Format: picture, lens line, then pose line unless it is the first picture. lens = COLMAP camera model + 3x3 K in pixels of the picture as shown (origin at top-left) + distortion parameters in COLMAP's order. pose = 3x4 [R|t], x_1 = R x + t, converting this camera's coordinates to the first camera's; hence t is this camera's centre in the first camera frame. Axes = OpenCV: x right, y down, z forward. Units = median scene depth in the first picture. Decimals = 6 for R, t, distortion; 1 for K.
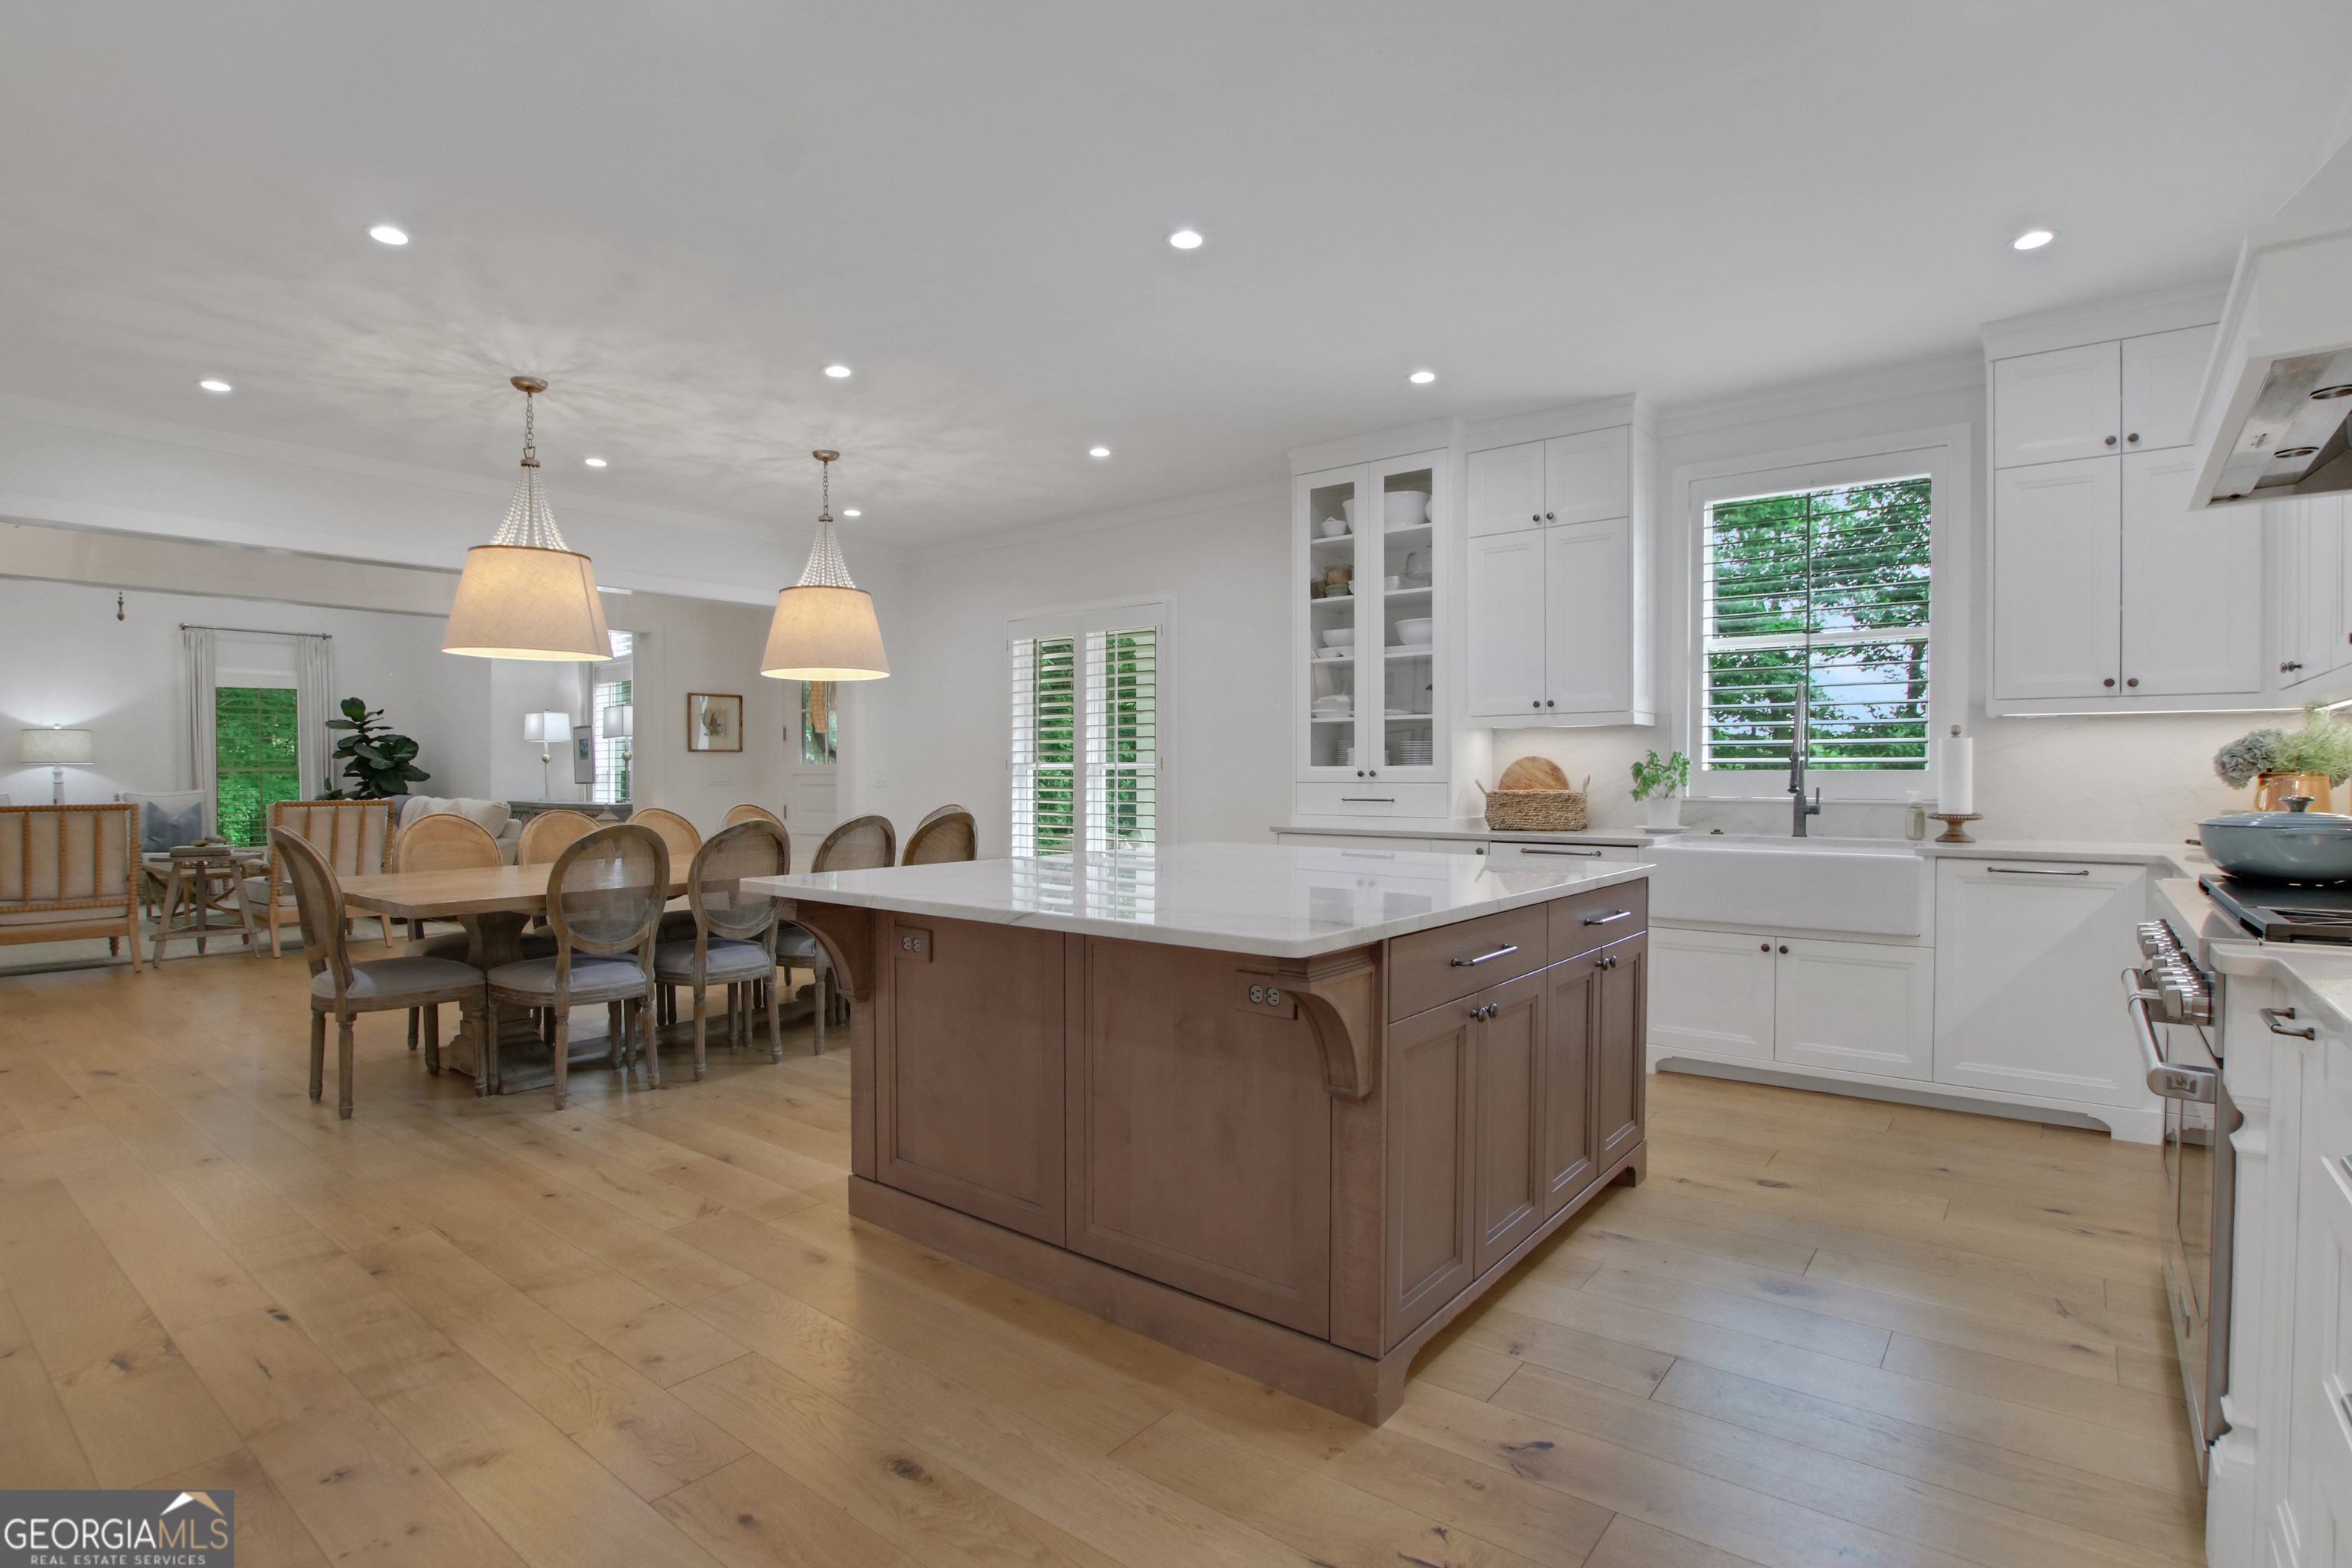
lens RADIAL K [[1120.6, 0, 1167.4], [0, 1120.6, 804.7], [0, 0, 1]] dist [-0.027615, 0.001721]
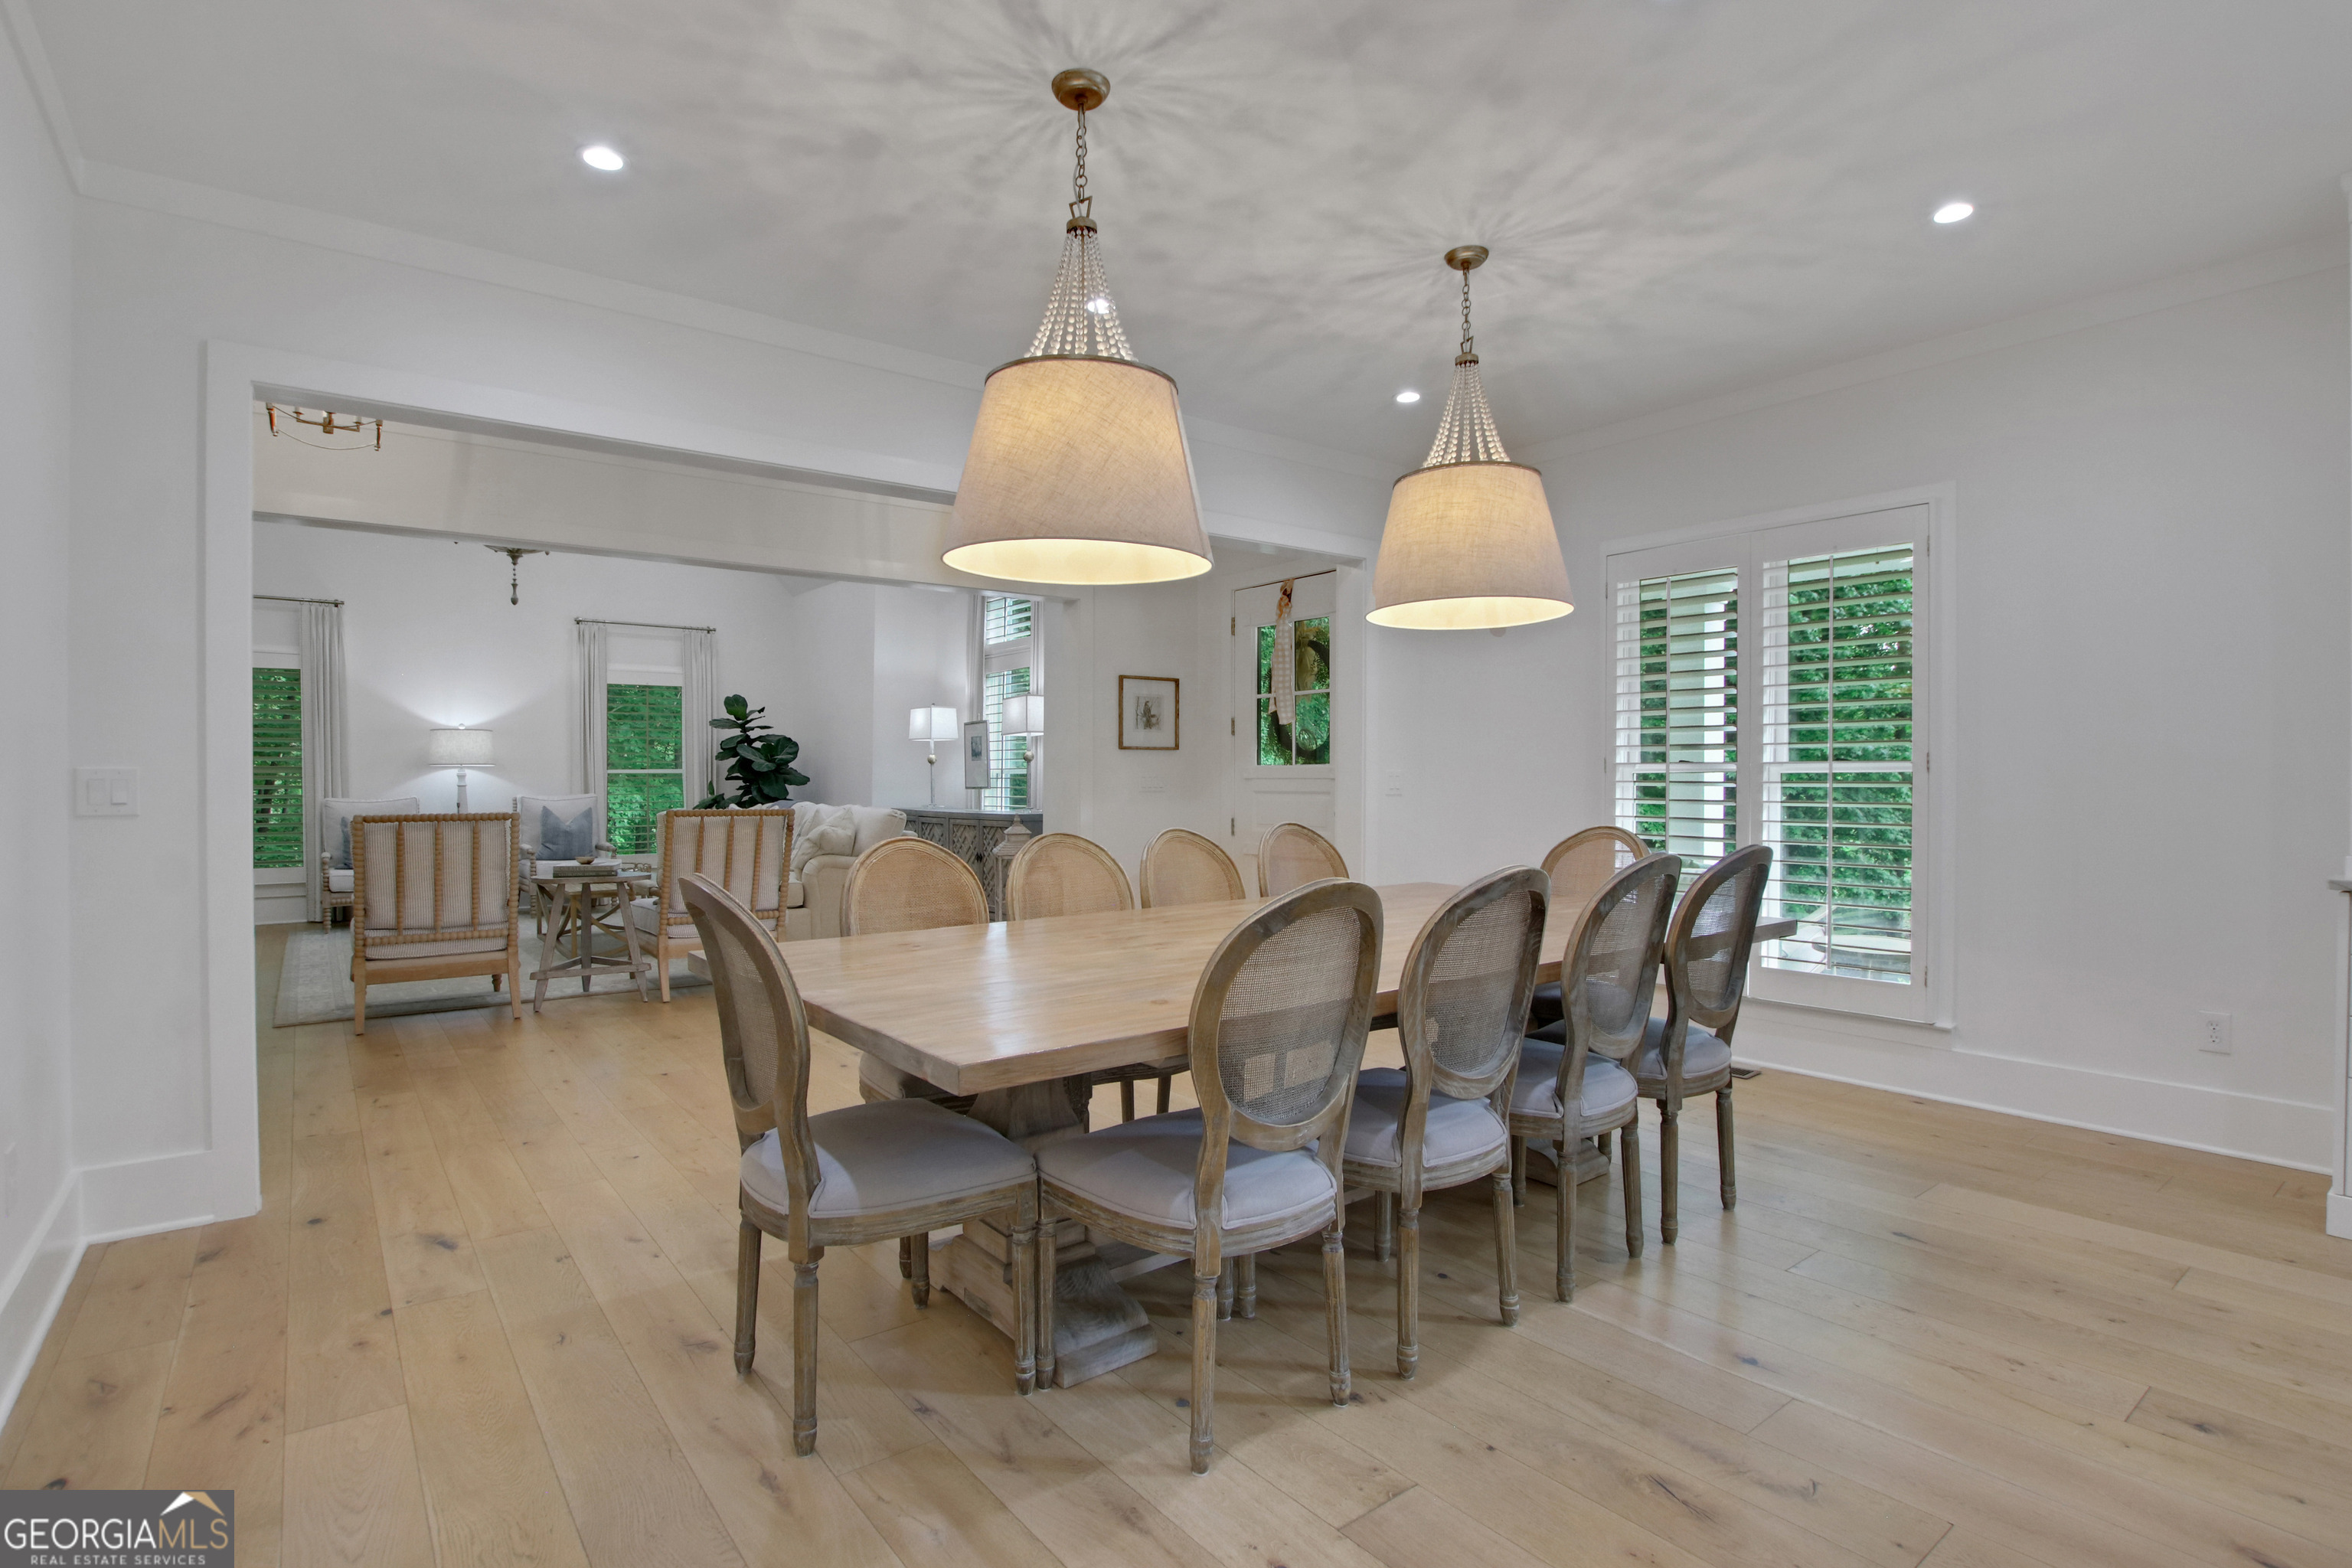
lens RADIAL K [[1120.6, 0, 1167.4], [0, 1120.6, 804.7], [0, 0, 1]] dist [-0.027615, 0.001721]
pose [[0.969017, 0.007779, -0.246871, -0.198897], [-0.008977, 0.999953, -0.003728, -0.005759], [0.246830, 0.005829, 0.969041, 0.235235]]
